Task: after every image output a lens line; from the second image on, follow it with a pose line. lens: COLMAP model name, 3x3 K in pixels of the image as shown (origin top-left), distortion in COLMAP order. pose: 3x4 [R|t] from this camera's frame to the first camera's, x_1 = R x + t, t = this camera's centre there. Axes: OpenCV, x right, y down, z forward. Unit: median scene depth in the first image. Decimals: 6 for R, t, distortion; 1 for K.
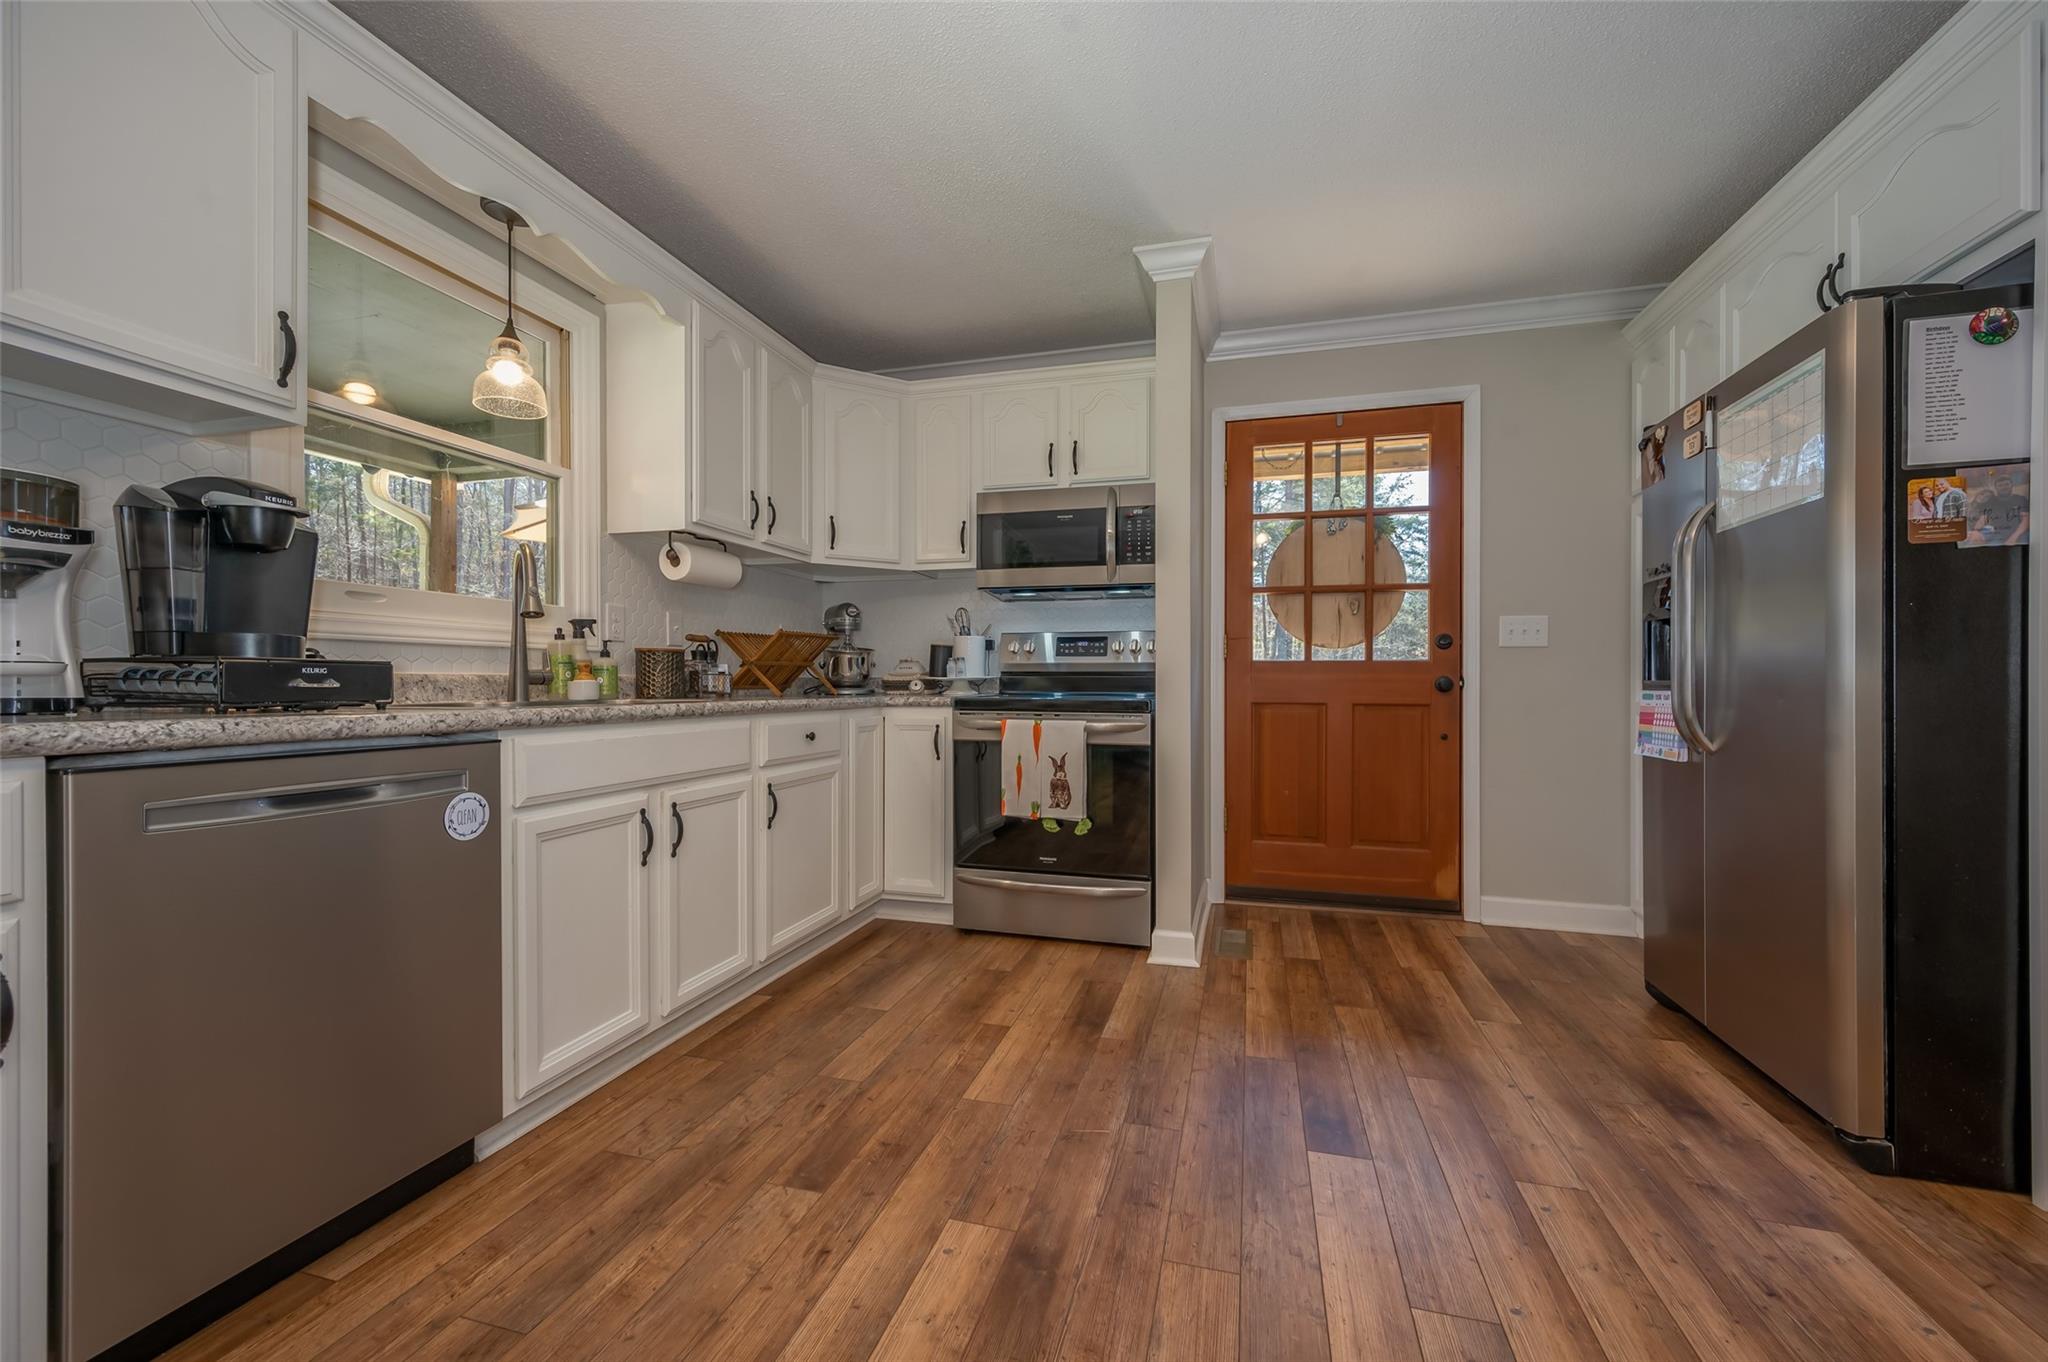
lens RADIAL K [[806.2, 0, 1029.6], [0, 806.2, 683.8], [0, 0, 1]] dist [-0.000106, 0.000153]
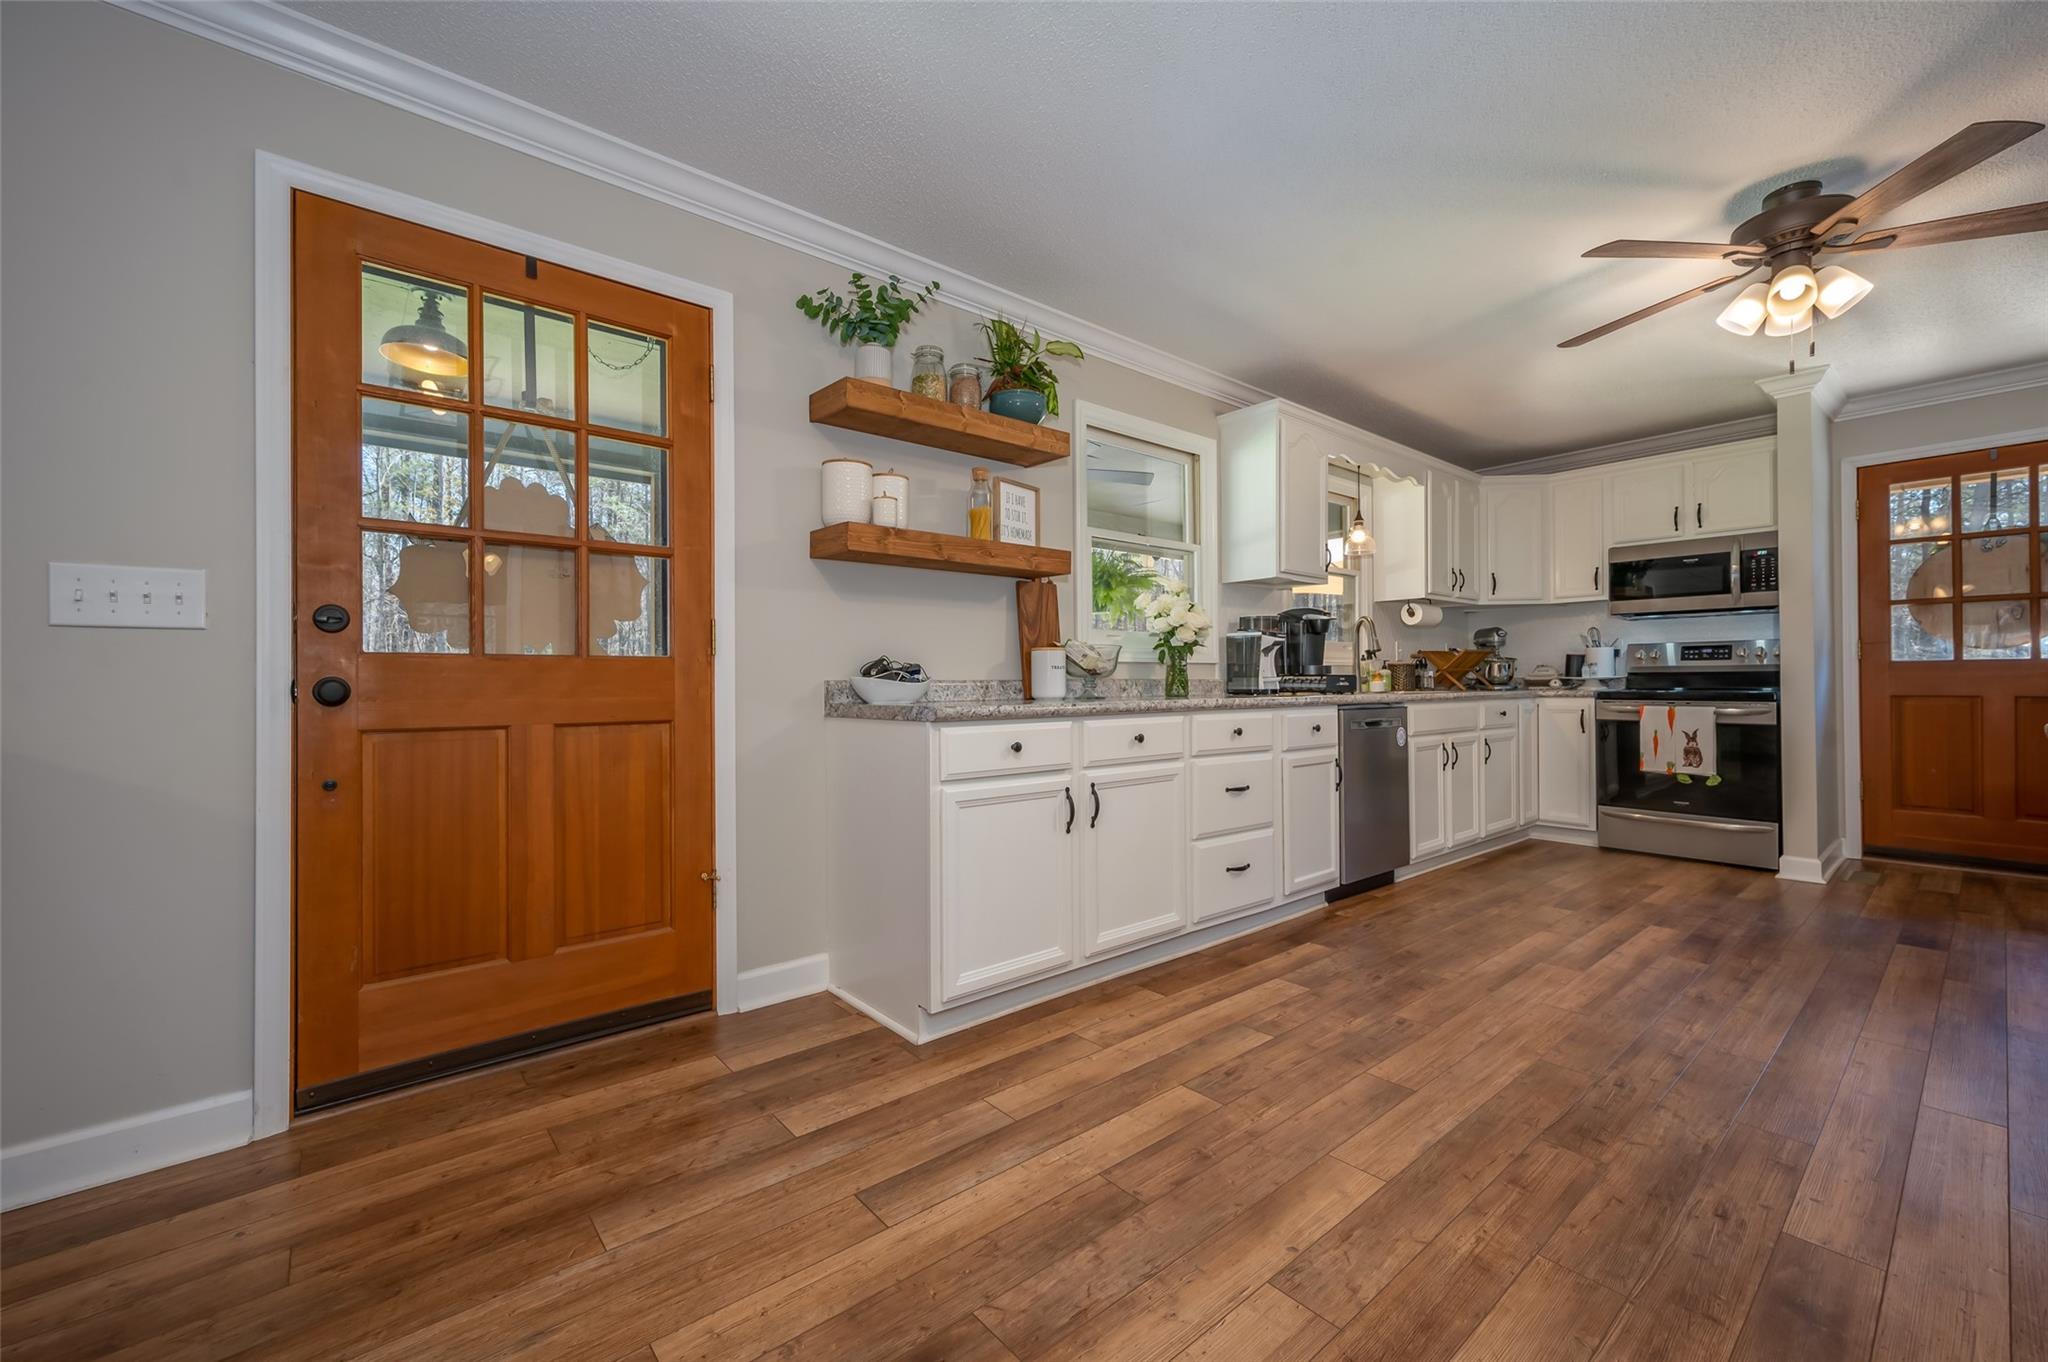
lens RADIAL K [[806.2, 0, 1012.0], [0, 806.2, 677.9], [0, 0, 1]] dist [-0.000106, 0.000153]
pose [[0.817104, -0.008821, -0.576423, -0.113113], [0.006386, 0.999960, -0.006250, -0.004551], [0.576455, 0.001425, 0.817128, -0.808550]]
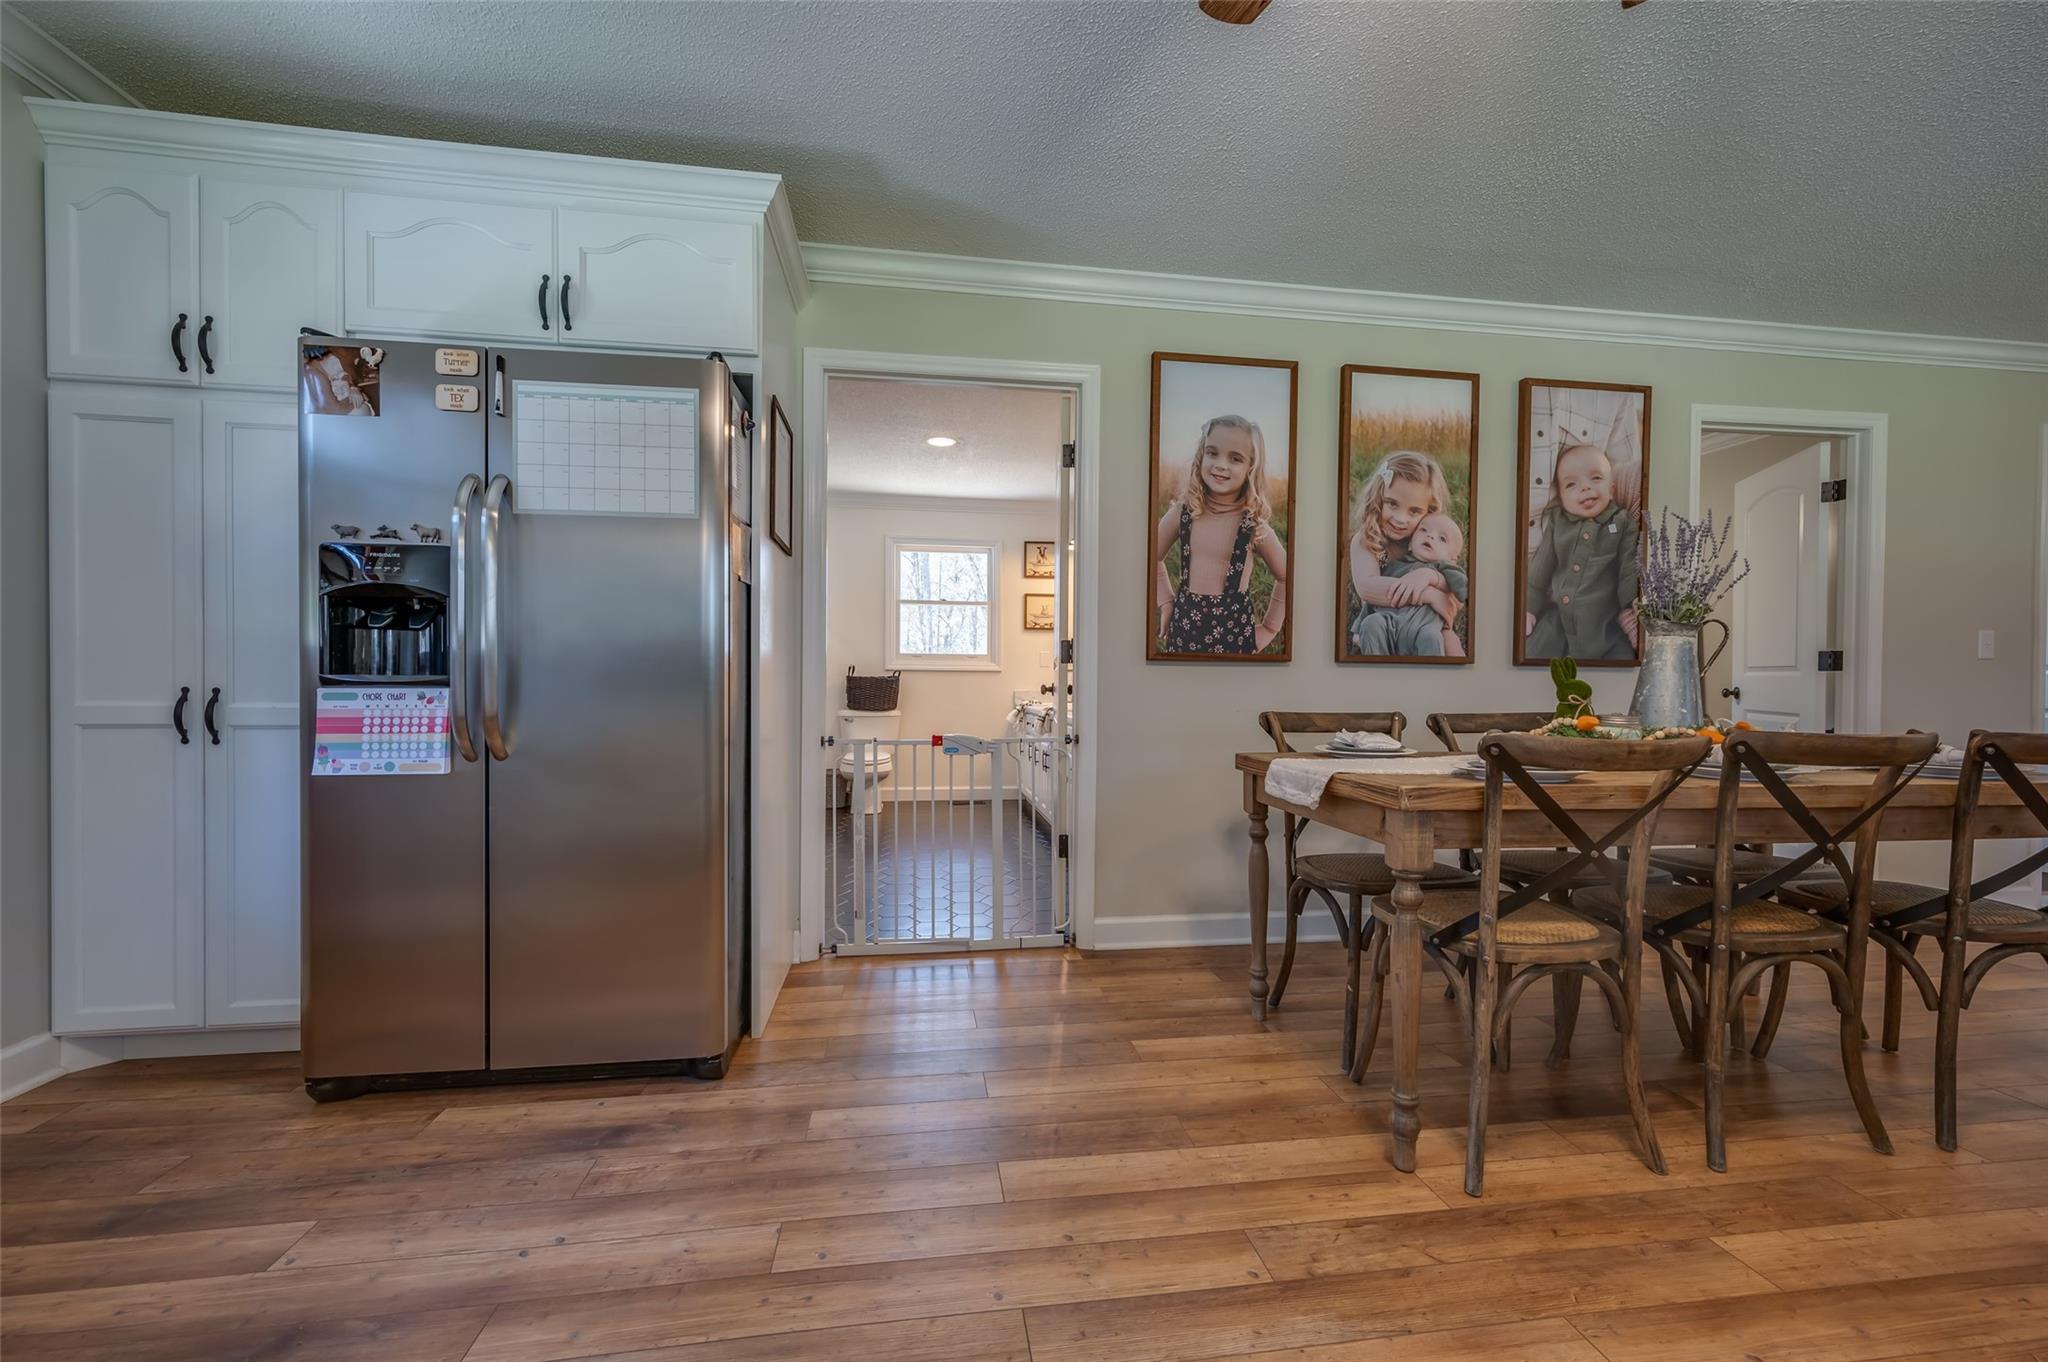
lens RADIAL K [[806.2, 0, 1031.1], [0, 806.2, 689.8], [0, 0, 1]] dist [-0.000106, 0.000153]
pose [[-0.401327, -0.013876, 0.915830, -0.119500], [-0.002827, 0.999899, 0.013912, -0.001552], [-0.915930, 0.002994, -0.401326, 0.484232]]
